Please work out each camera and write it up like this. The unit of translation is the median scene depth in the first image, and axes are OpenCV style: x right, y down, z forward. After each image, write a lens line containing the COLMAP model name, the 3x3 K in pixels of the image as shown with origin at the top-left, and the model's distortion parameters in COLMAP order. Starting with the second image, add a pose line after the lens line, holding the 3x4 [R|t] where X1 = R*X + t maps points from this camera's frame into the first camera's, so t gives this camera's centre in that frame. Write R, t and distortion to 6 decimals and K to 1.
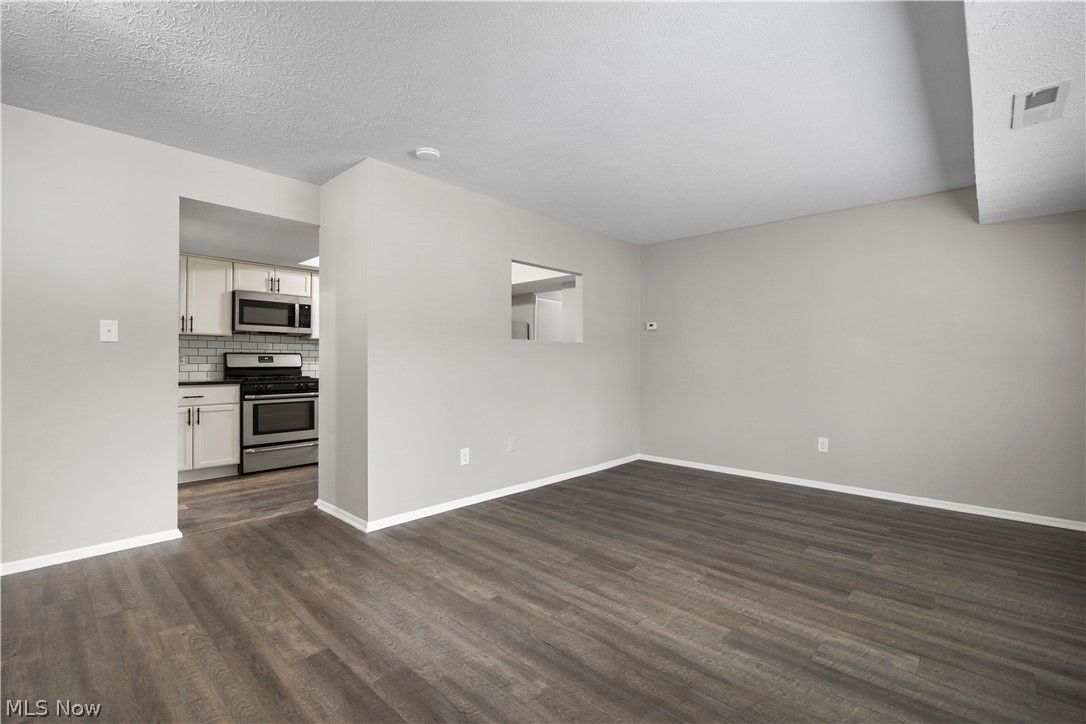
lens RADIAL K [[484.8, 0, 543.0], [0, 484.8, 362.0], [0, 0, 1]] dist [-0.009579, -0.000234]
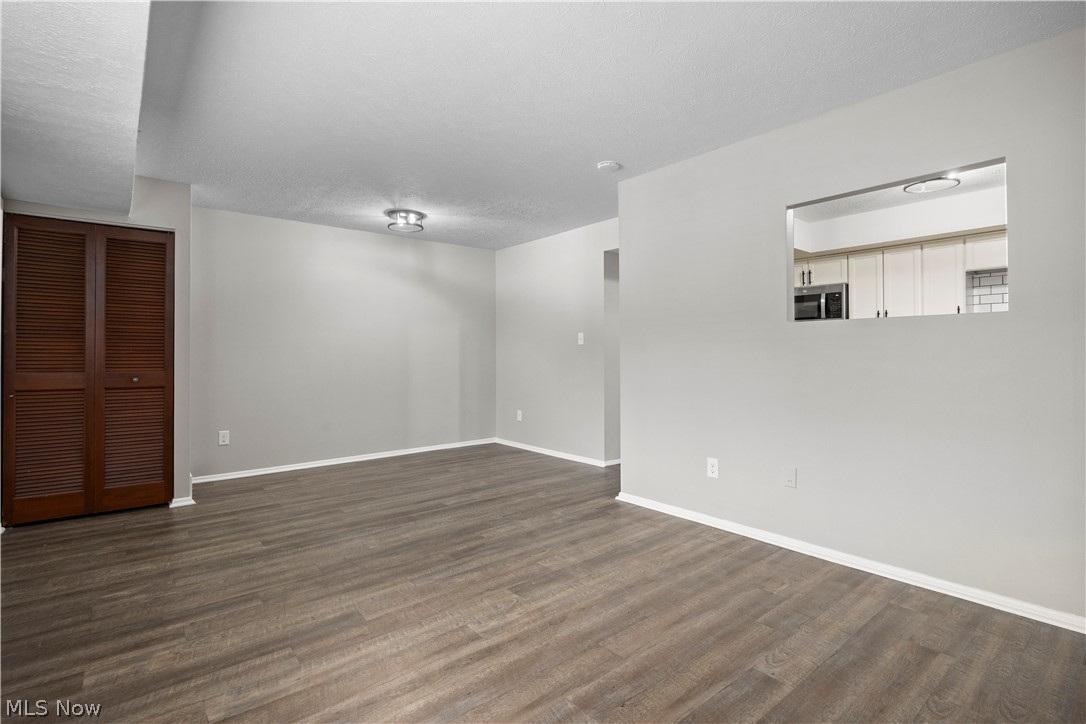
lens RADIAL K [[516.0, 0, 539.9], [0, 516.0, 355.0], [0, 0, 1]] dist [-0.013597, 0.000385]
pose [[-0.134589, -0.001977, -0.990900, 1.070053], [0.000508, 0.999998, -0.002064, 0.000258], [0.990901, -0.000781, -0.134587, 1.143673]]
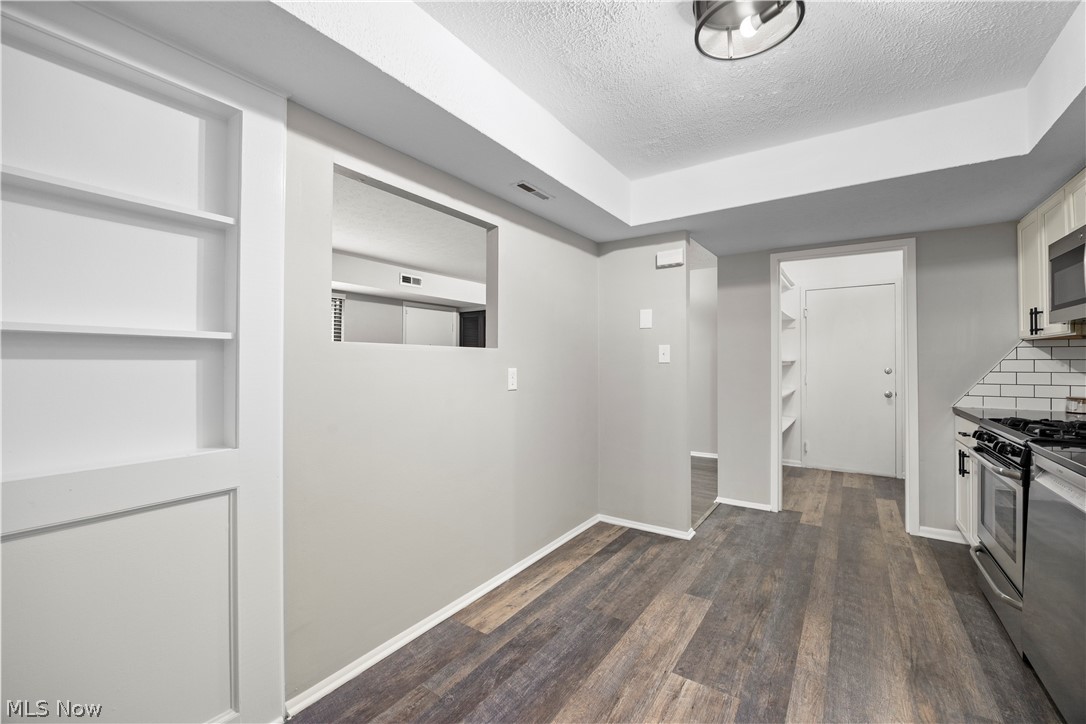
lens RADIAL K [[449.5, 0, 540.9], [0, 449.5, 360.1], [0, 0, 1]] dist [-0.002172, -0.003486]
pose [[-0.989663, -0.002610, -0.143389, -0.078060], [-0.001964, 0.999987, -0.004647, -0.044435], [0.143399, -0.004317, -0.989656, 2.485788]]
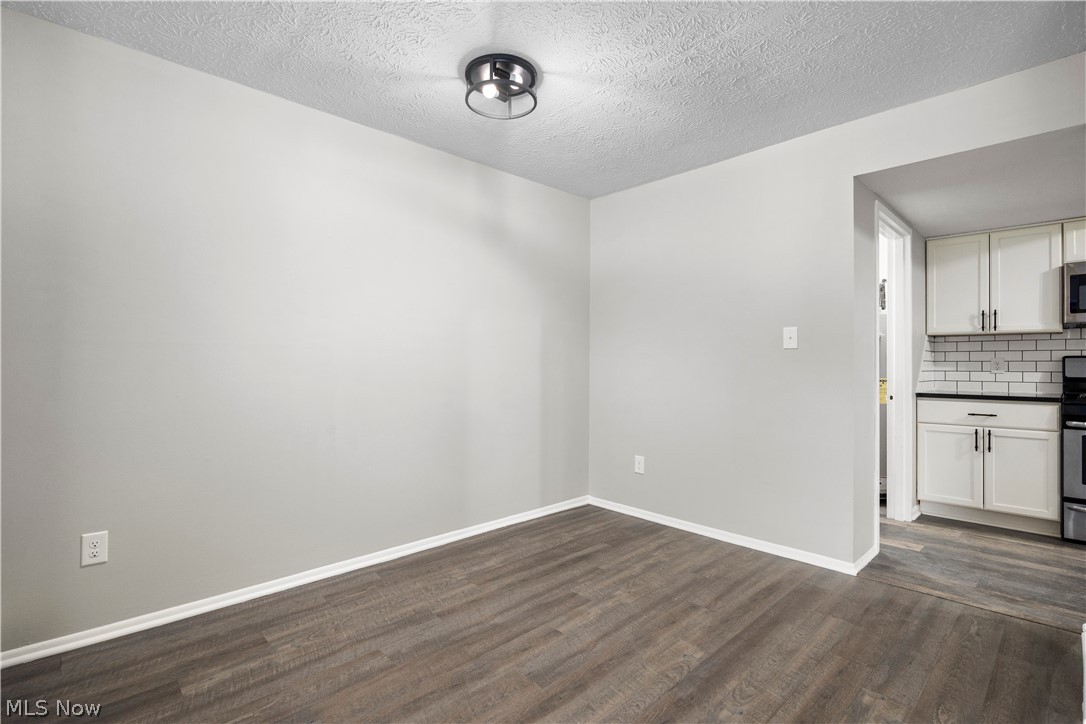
lens RADIAL K [[506.9, 0, 543.0], [0, 506.9, 362.0], [0, 0, 1]] dist [-0.013598, 0.000025]
pose [[-0.068271, -0.005399, -0.997652, 0.195286], [-0.006768, 0.999965, -0.004948, -0.005035], [0.997644, 0.006414, -0.068306, 0.570642]]
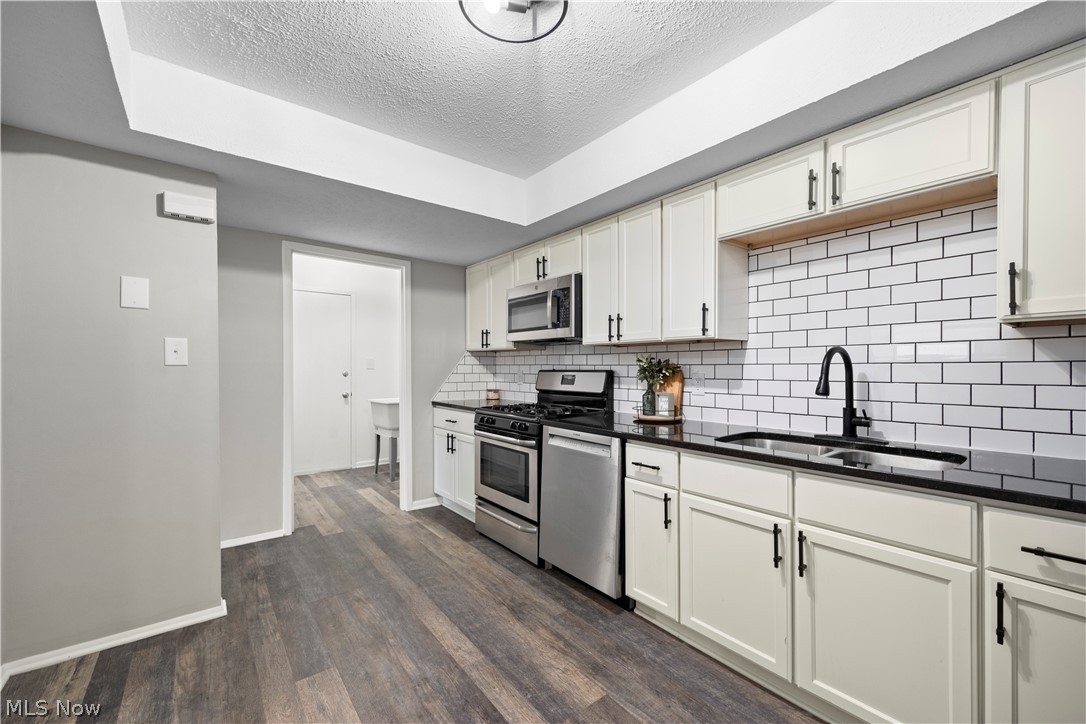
lens RADIAL K [[440.3, 0, 547.7], [0, 440.3, 370.6], [0, 0, 1]] dist [0.000787, -0.000014]
pose [[-0.152129, 0.003651, -0.988354, 0.080596], [-0.006458, 0.999968, 0.004688, -0.041532], [0.988340, 0.007096, -0.152101, 2.100492]]
